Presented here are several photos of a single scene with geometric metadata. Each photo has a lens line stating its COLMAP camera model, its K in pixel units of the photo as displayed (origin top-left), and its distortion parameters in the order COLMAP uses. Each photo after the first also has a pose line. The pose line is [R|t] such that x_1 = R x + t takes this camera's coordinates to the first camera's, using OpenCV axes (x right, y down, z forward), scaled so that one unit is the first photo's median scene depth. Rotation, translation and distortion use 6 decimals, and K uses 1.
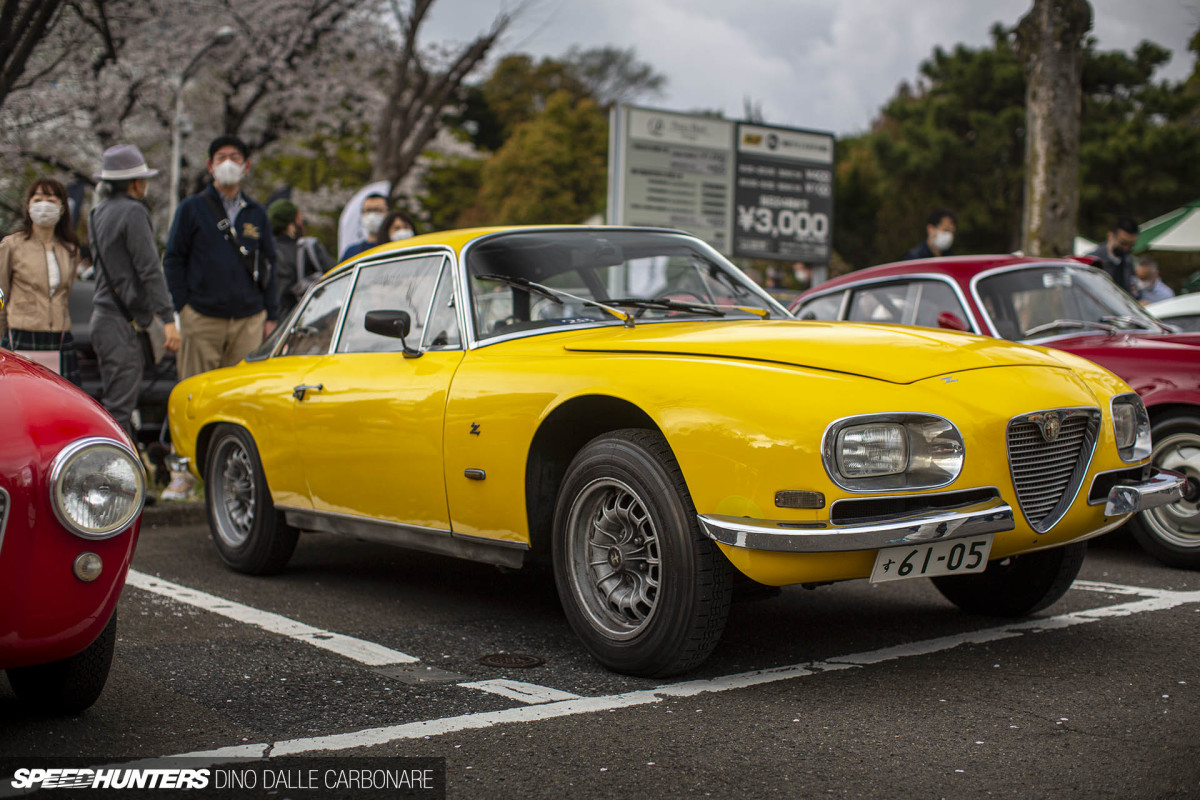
lens RADIAL K [[1731.6, 0, 600.0], [0, 1731.6, 400.0], [0, 0, 1]] dist [-0.206486, 0.536774]
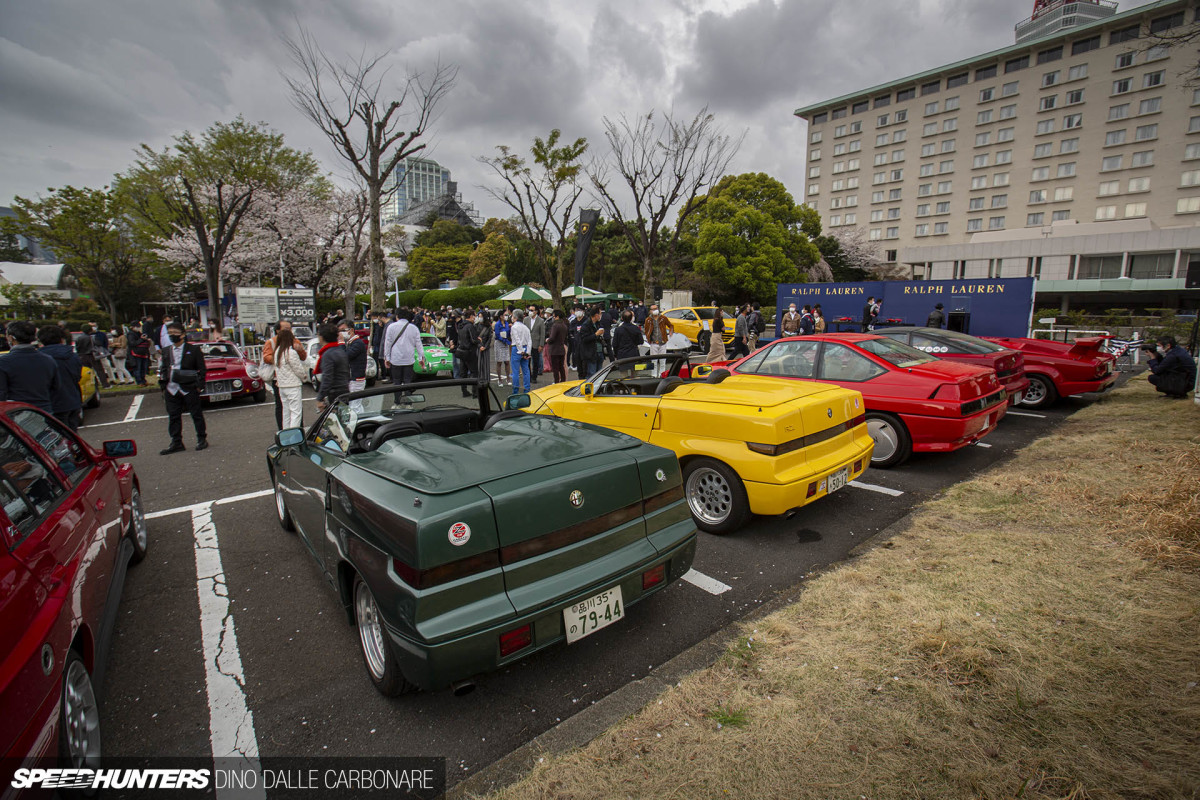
lens RADIAL K [[542.8, 0, 602.9], [0, 542.8, 391.8], [0, 0, 1]] dist [-0.045899, 0.014358]
pose [[0.998750, -0.033024, 0.037519, 0.733991], [0.027791, 0.990819, 0.132305, -0.062525], [-0.041544, -0.131097, 0.990499, -0.276743]]
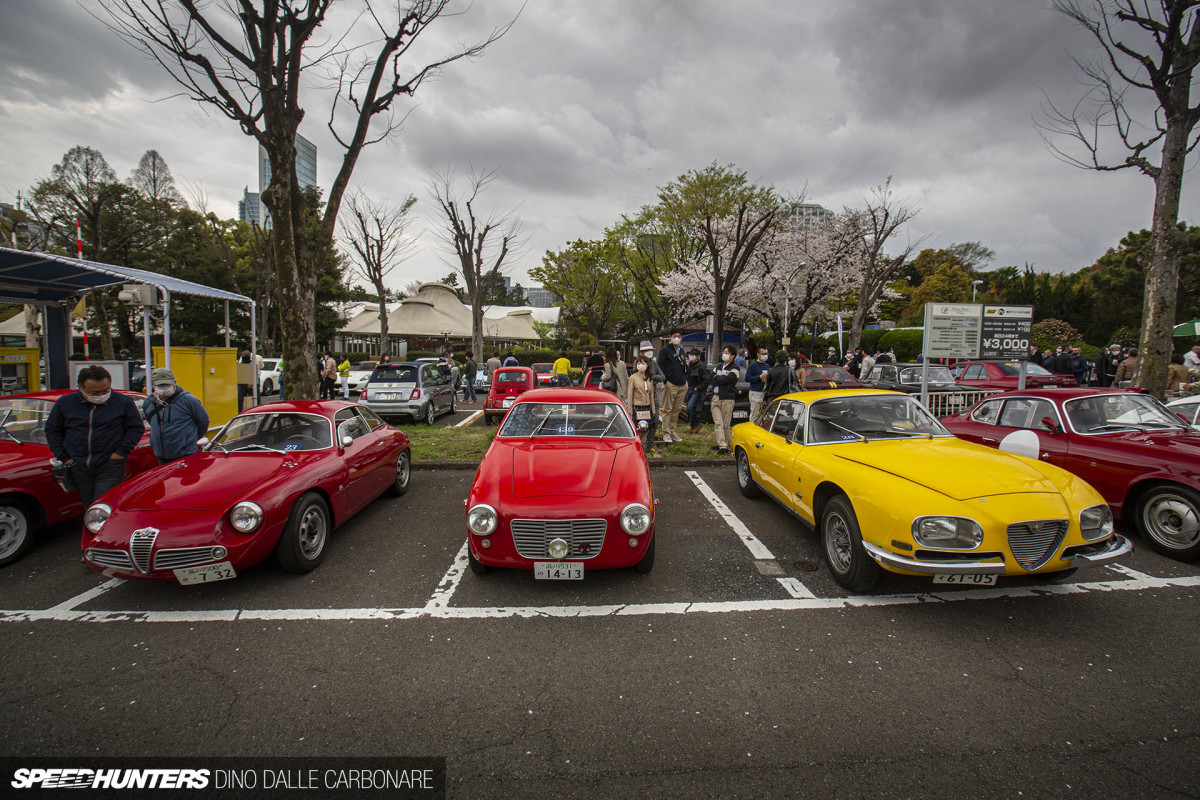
lens RADIAL K [[542.8, 0, 602.9], [0, 542.8, 391.8], [0, 0, 1]] dist [-0.045899, 0.014358]
pose [[0.825884, 0.030763, -0.563001, 0.057464], [-0.007268, 0.999008, 0.043925, -0.060691], [0.563794, -0.032185, 0.825288, 0.034941]]
